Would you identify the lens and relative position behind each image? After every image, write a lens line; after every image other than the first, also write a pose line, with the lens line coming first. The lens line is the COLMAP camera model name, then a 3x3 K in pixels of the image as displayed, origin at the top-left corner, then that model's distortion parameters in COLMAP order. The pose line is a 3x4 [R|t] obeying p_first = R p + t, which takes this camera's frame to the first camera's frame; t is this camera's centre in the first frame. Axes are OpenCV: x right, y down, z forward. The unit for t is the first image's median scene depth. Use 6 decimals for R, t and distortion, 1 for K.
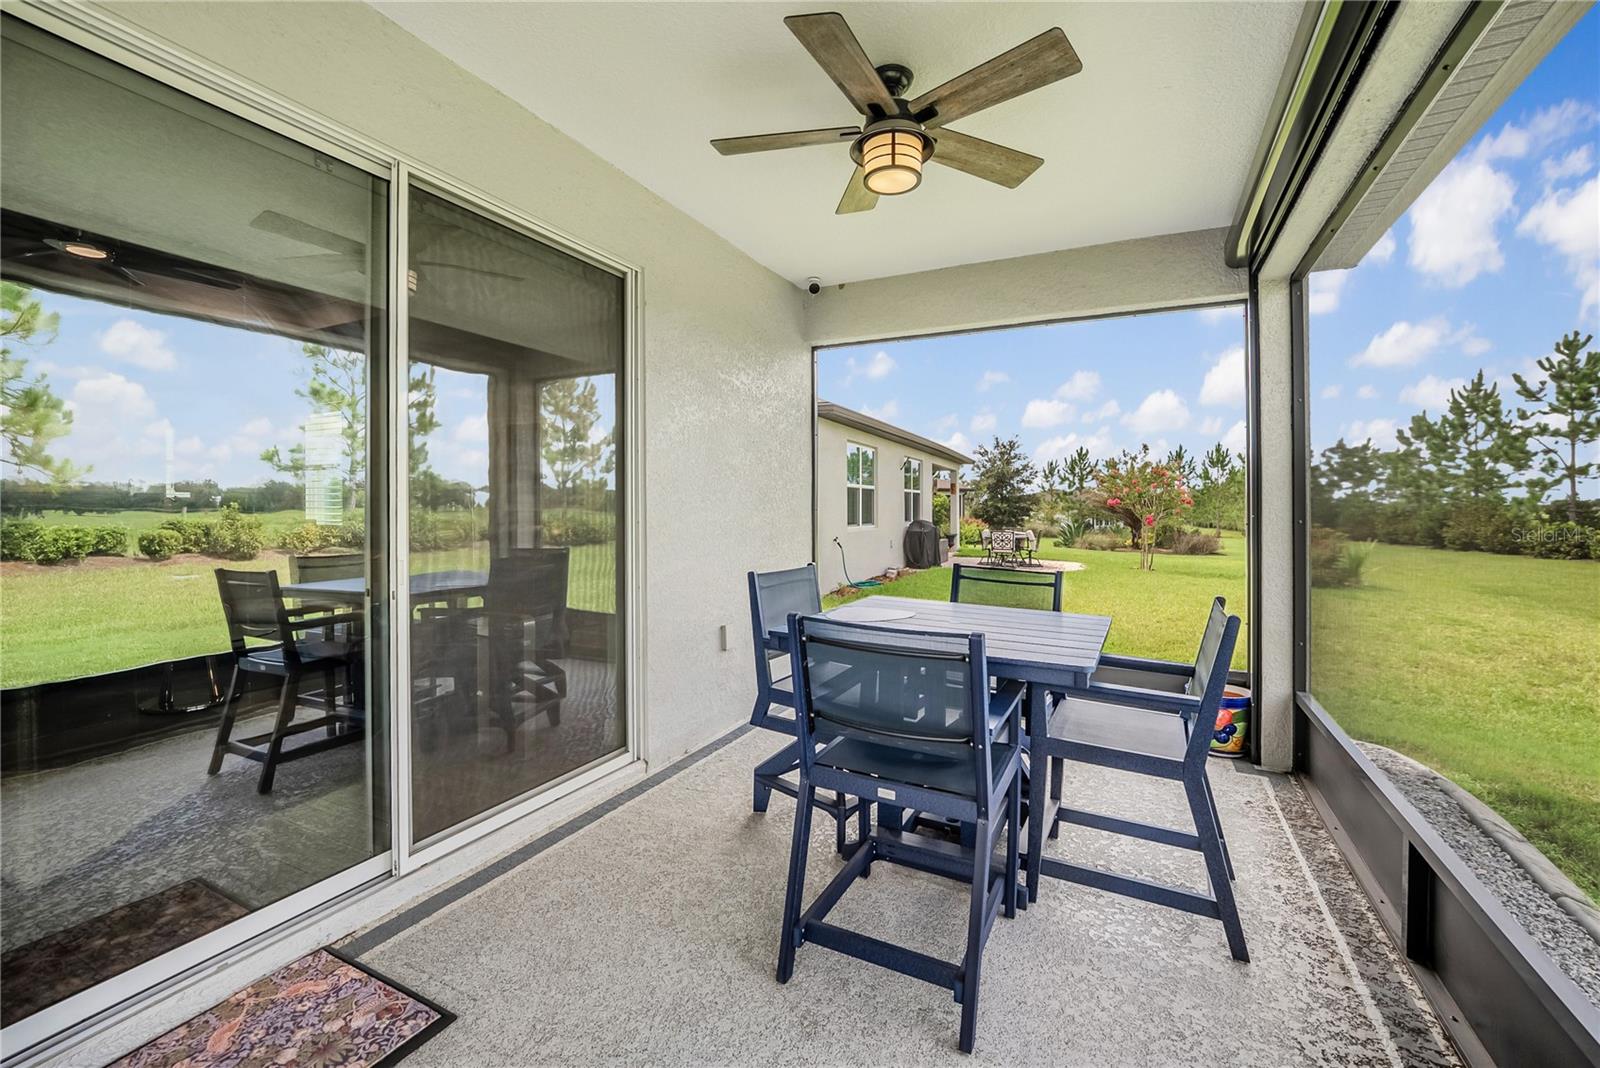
lens RADIAL K [[684.0, 0, 801.9], [0, 684.0, 498.1], [0, 0, 1]] dist [-0.029954, 0.000119]
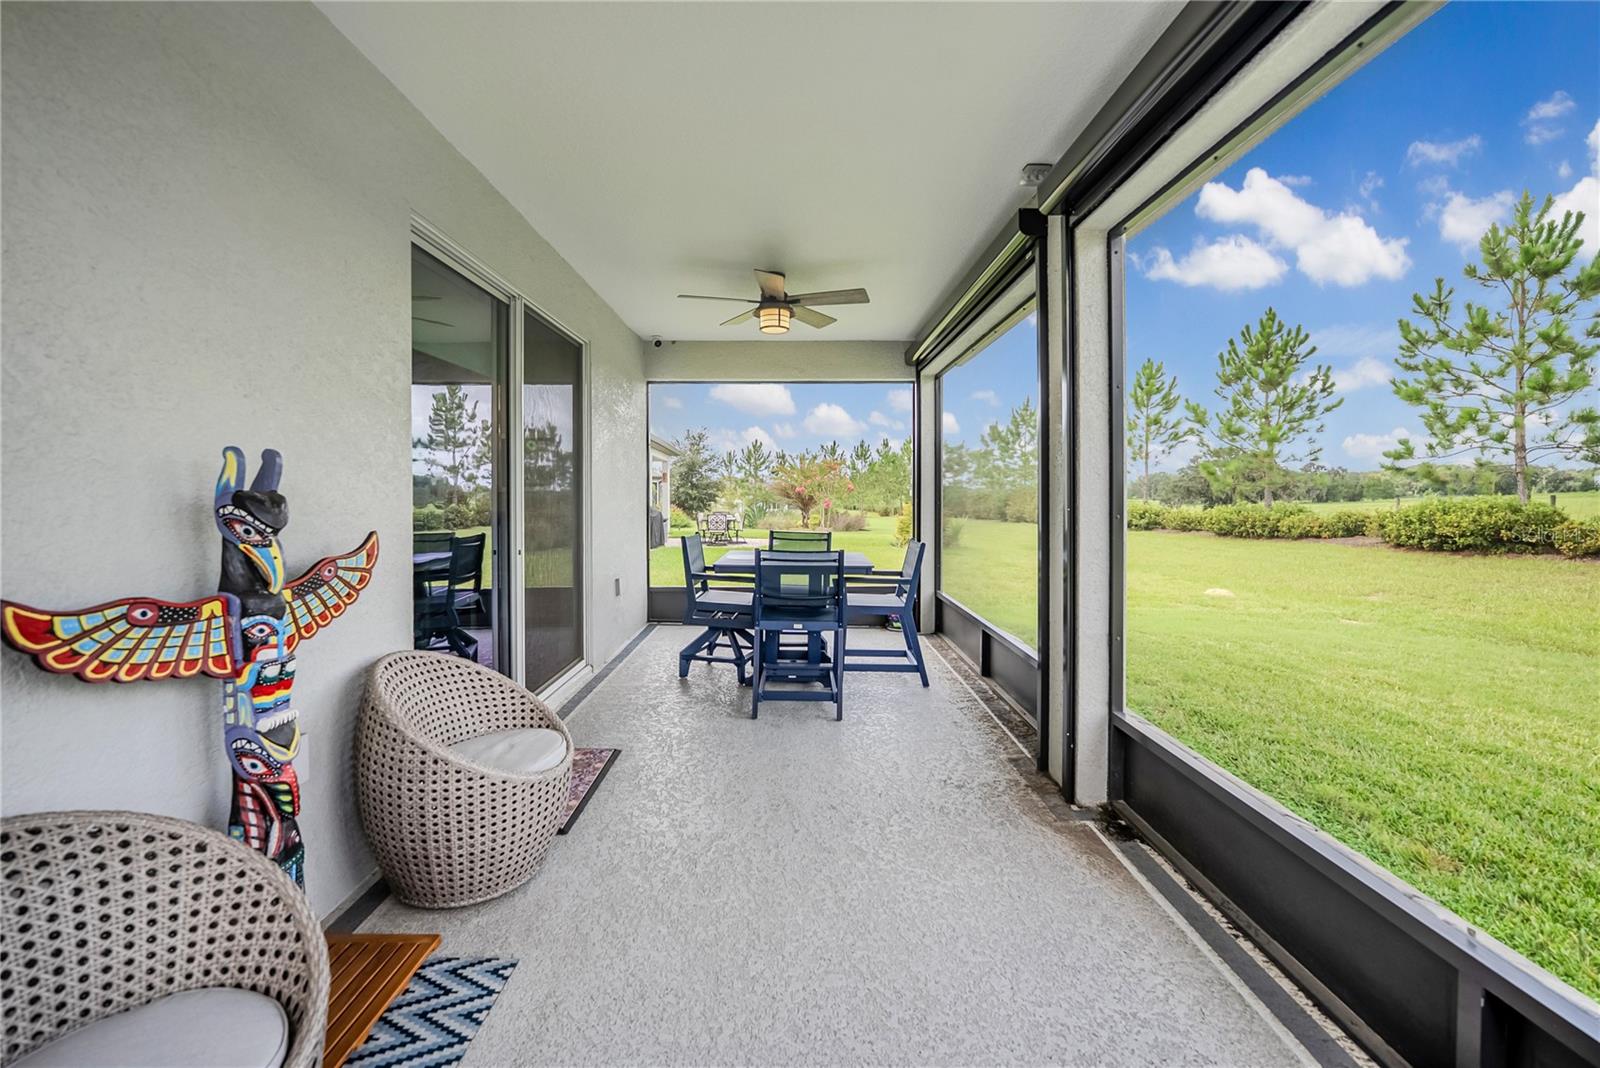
lens RADIAL K [[681.0, 0, 816.5], [0, 681.0, 500.7], [0, 0, 1]] dist [-0.001924, -0.017721]
pose [[0.881342, -0.011374, 0.472342, -0.111558], [0.000072, 0.999713, 0.023939, -0.003923], [-0.472479, -0.021064, 0.881090, -0.126948]]
